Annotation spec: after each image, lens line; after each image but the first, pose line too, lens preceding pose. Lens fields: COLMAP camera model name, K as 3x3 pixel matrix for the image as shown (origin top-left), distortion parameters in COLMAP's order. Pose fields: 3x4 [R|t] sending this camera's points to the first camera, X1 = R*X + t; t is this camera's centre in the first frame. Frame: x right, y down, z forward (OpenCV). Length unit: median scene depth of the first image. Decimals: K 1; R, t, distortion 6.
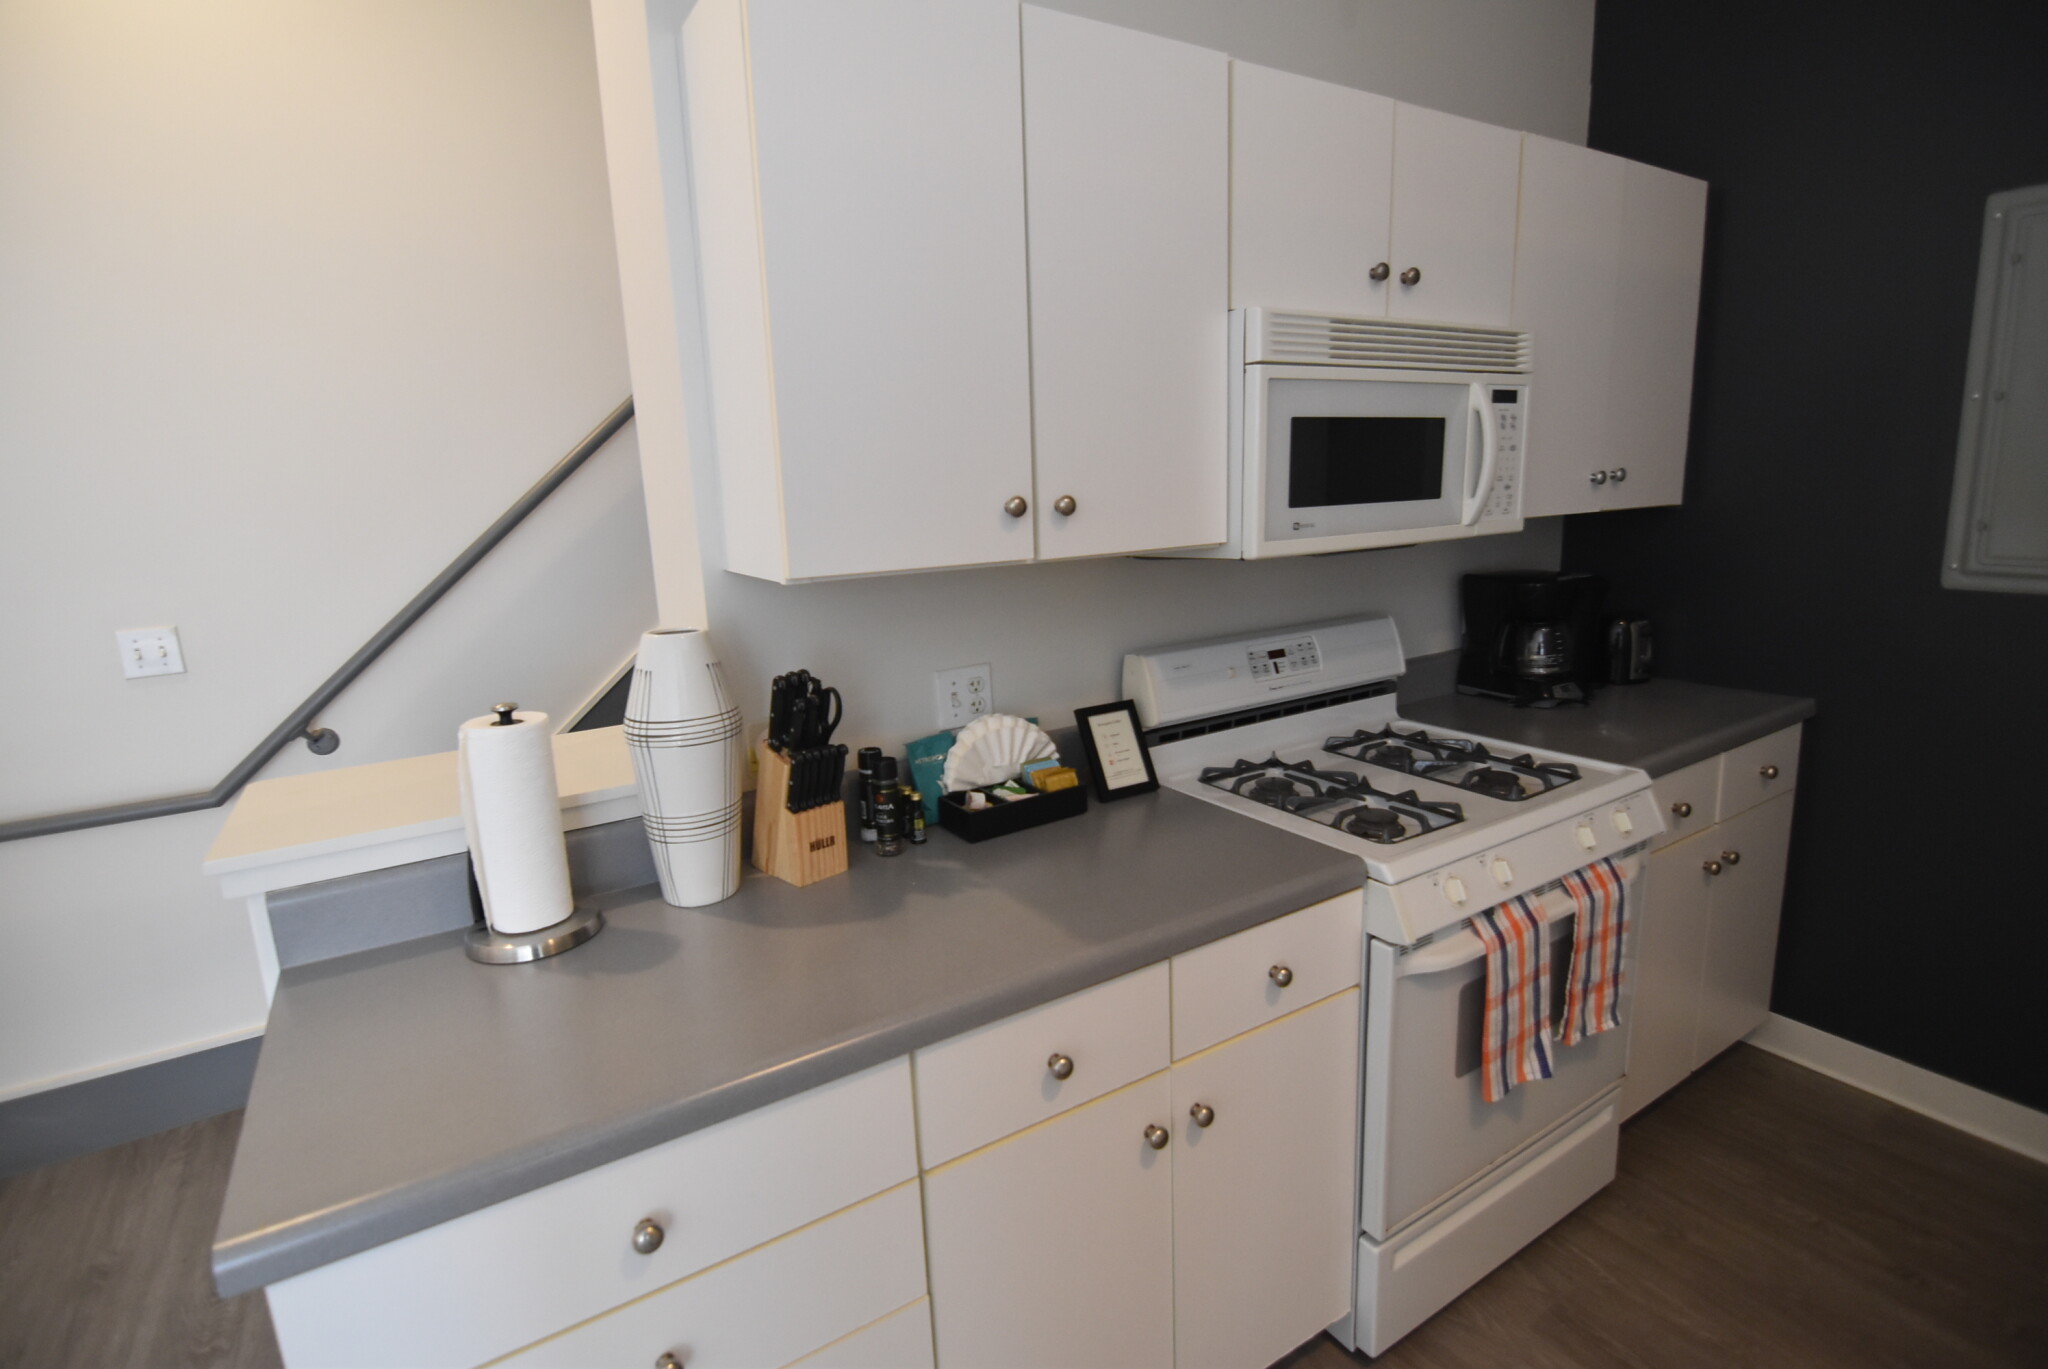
lens RADIAL K [[994.3, 0, 1026.5], [0, 994.3, 678.6], [0, 0, 1]] dist [-0.007922, -0.008882]
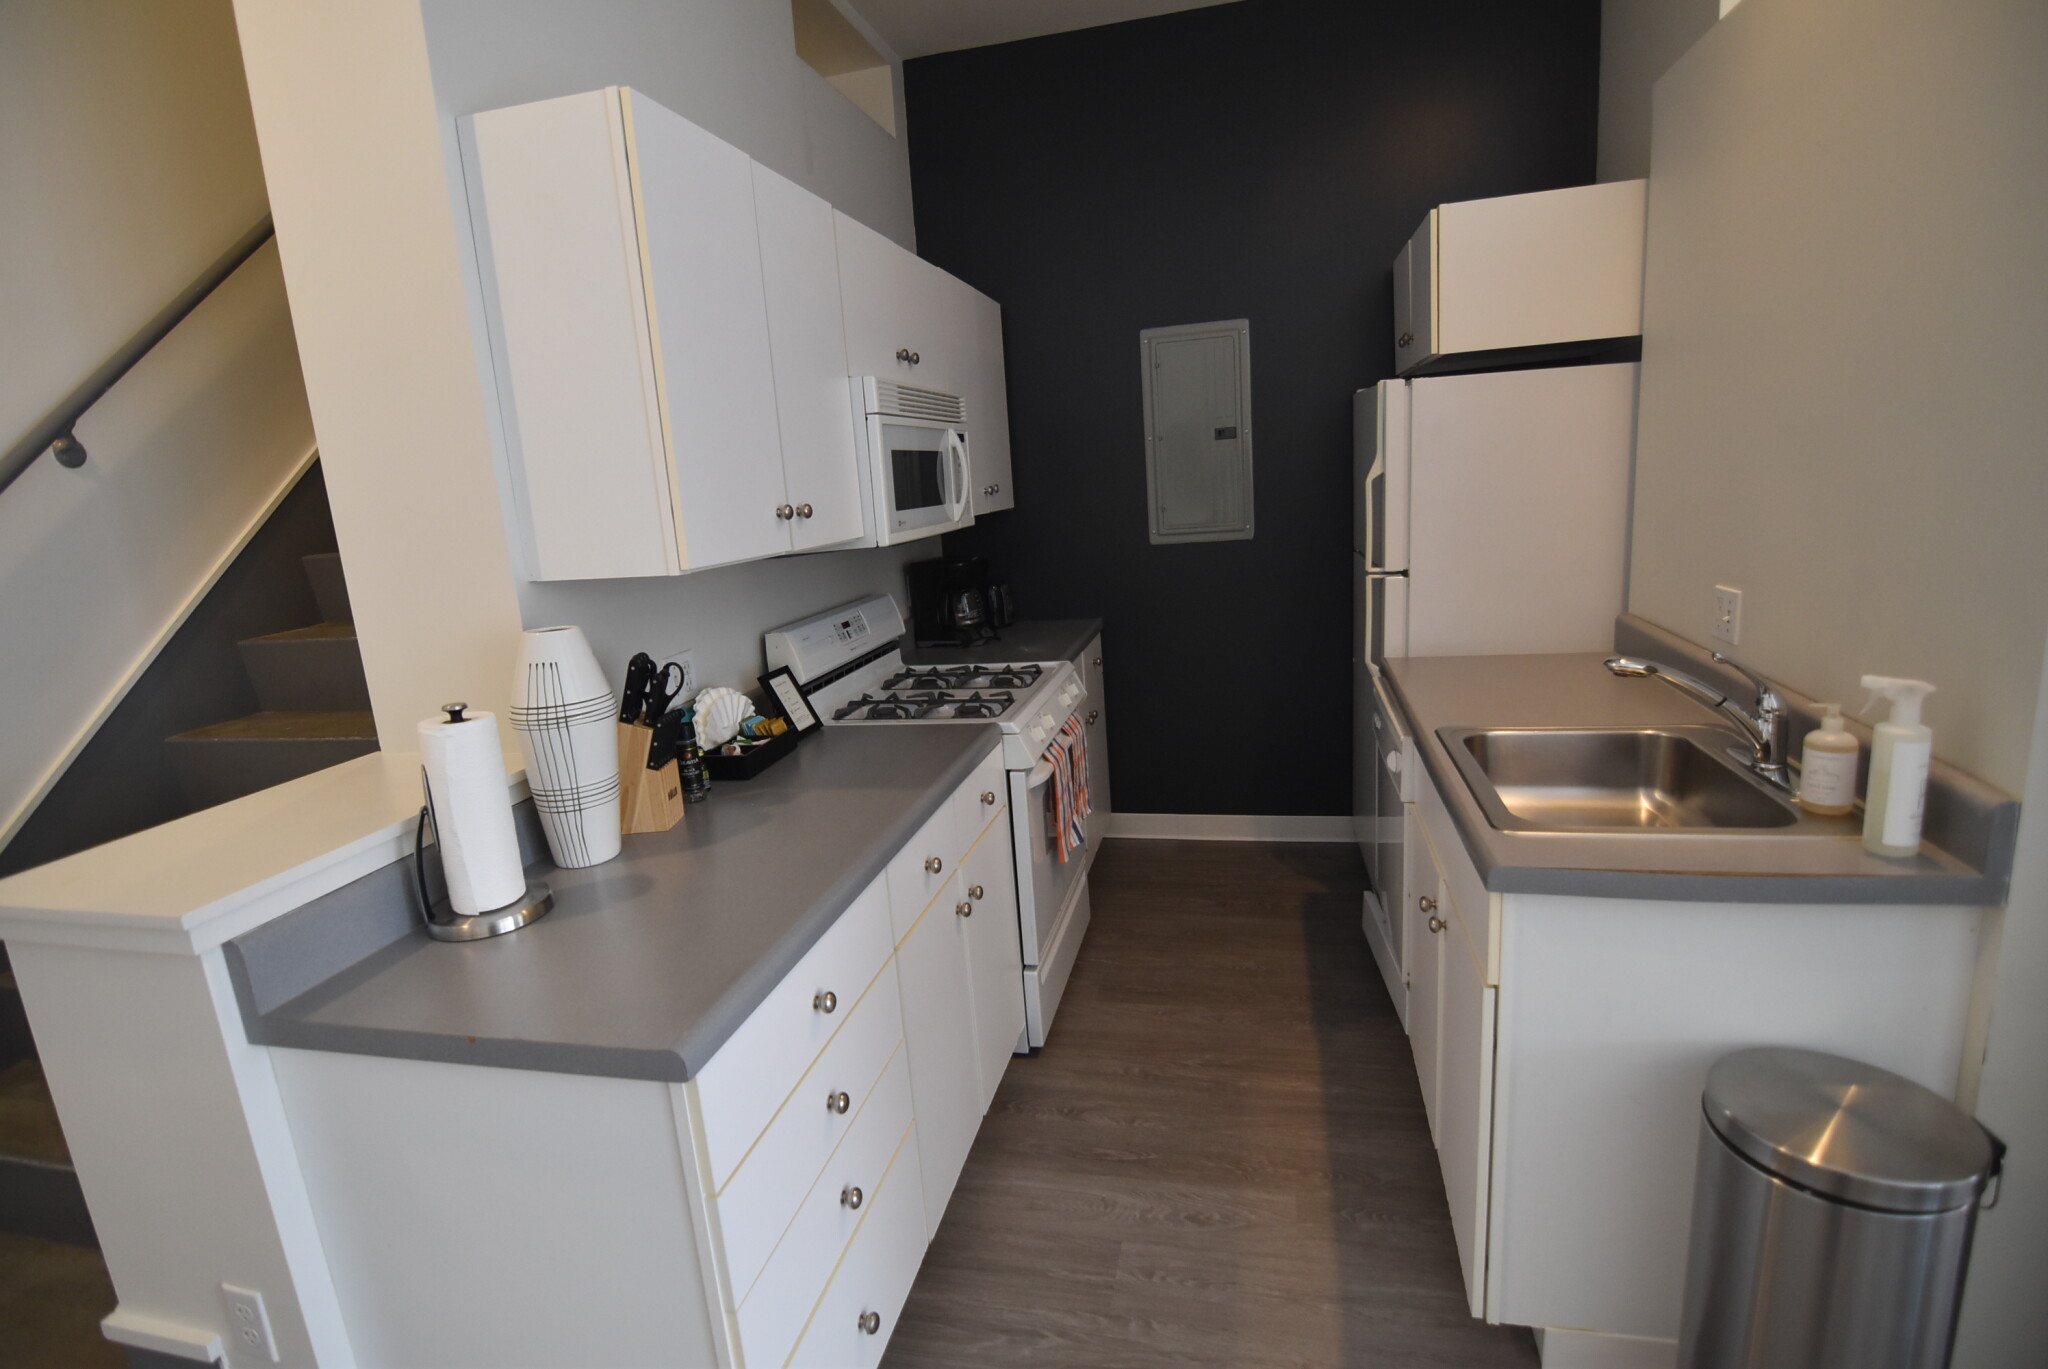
lens RADIAL K [[994.3, 0, 1026.5], [0, 994.3, 678.6], [0, 0, 1]] dist [-0.007922, -0.008882]
pose [[0.709490, -0.153923, 0.687700, -0.607117], [0.181150, 0.982898, 0.033105, 0.055510], [-0.681035, 0.101089, 0.725239, -0.167690]]
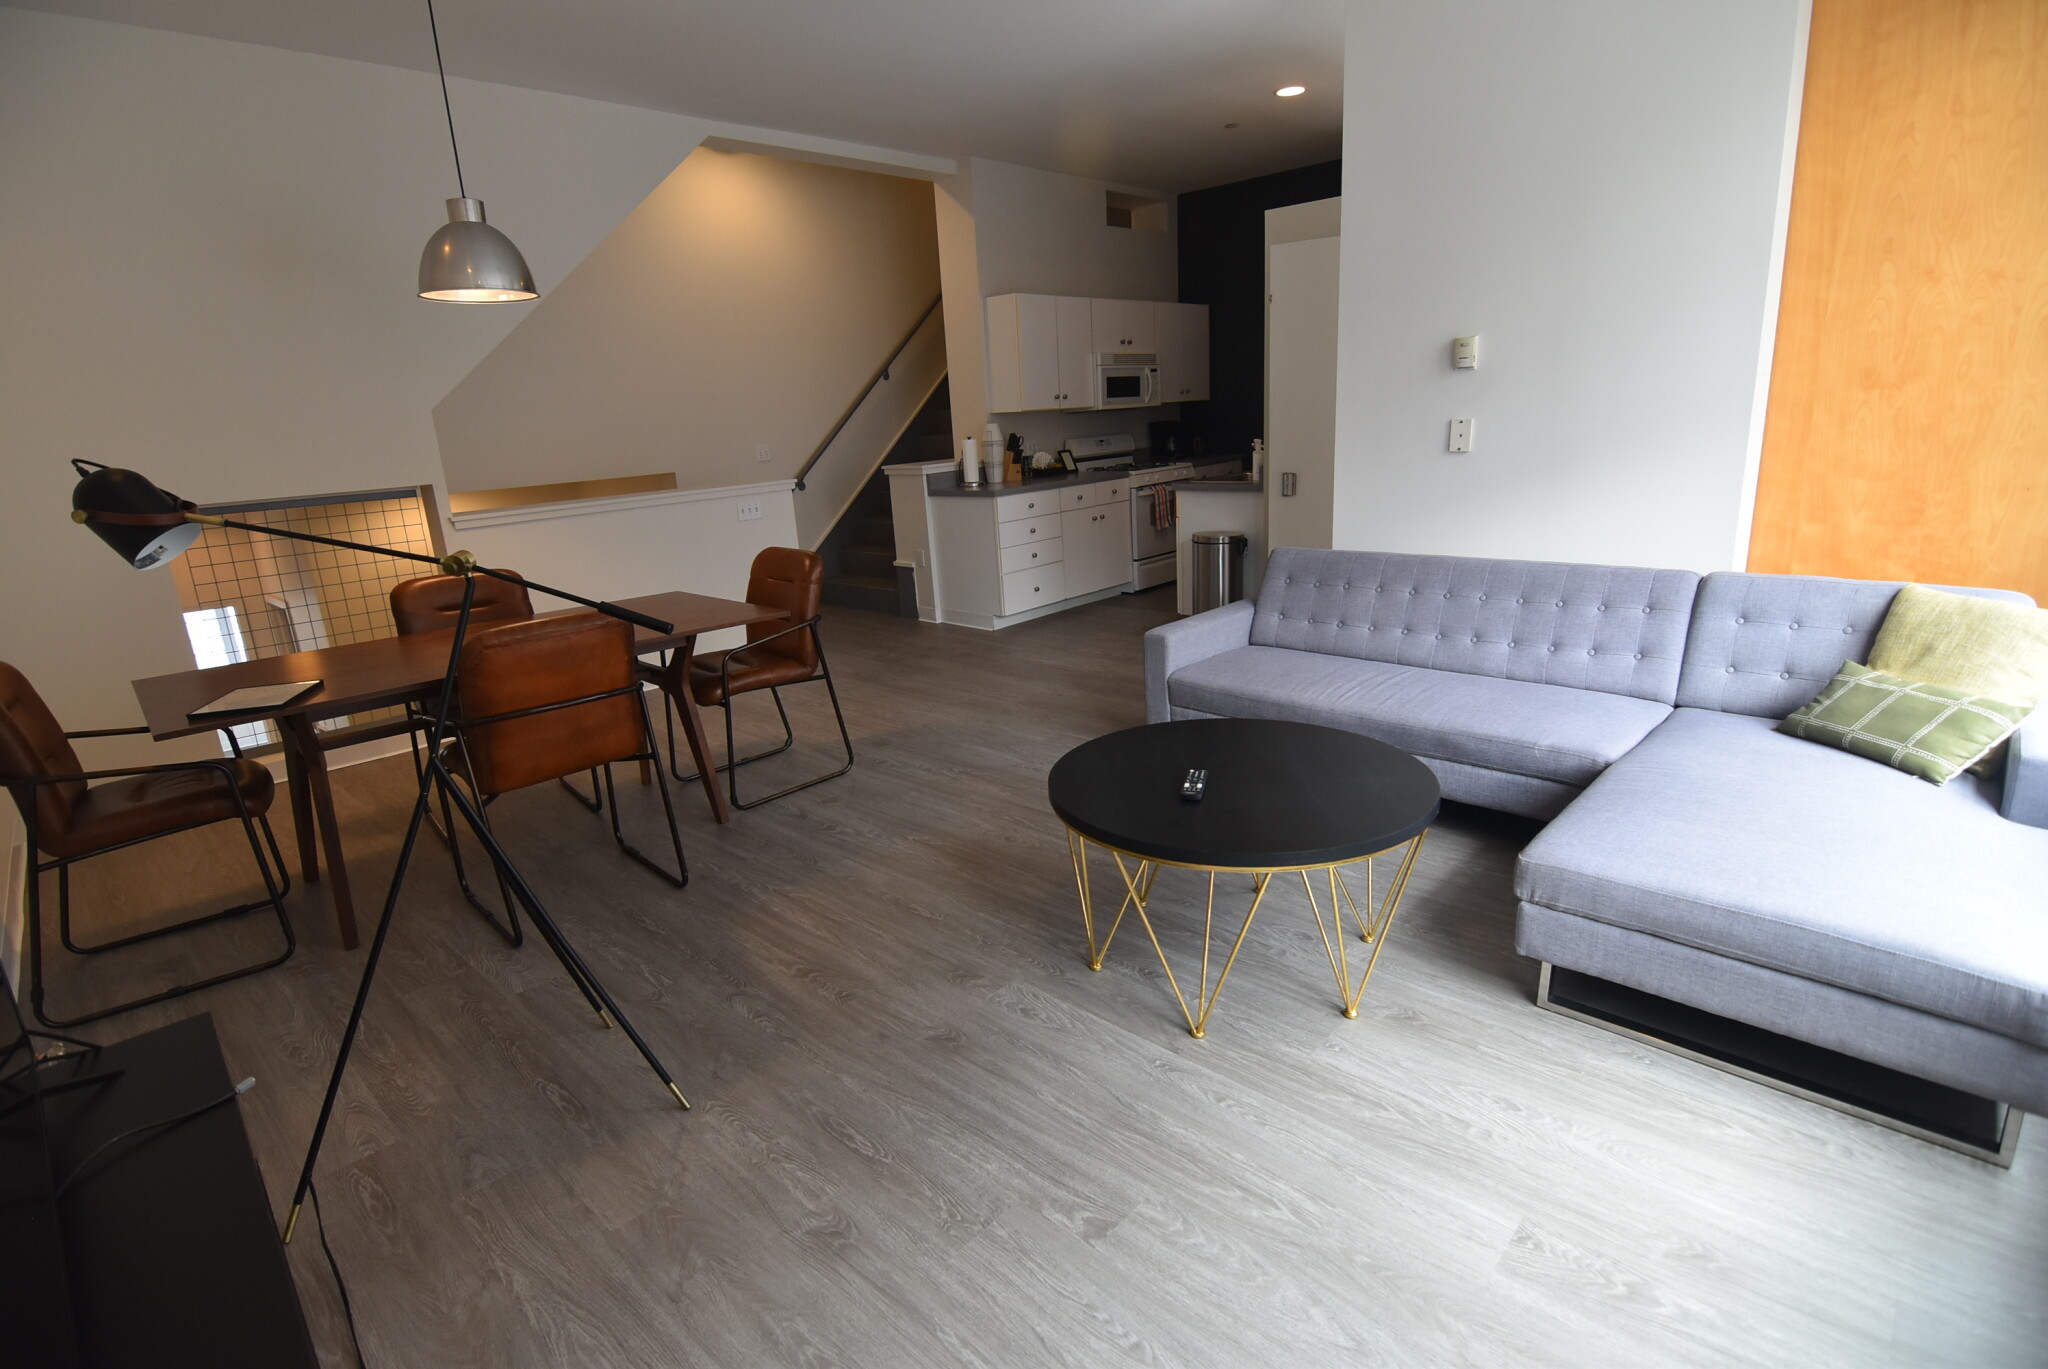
lens RADIAL K [[984.4, 0, 1024.0], [0, 984.4, 684.5], [0, 0, 1]] dist [0.028334, -0.000050]
pose [[0.968133, -0.083865, 0.235978, -1.147533], [0.070777, 0.995474, 0.063414, 0.735107], [-0.240228, -0.044691, 0.969687, -2.993951]]
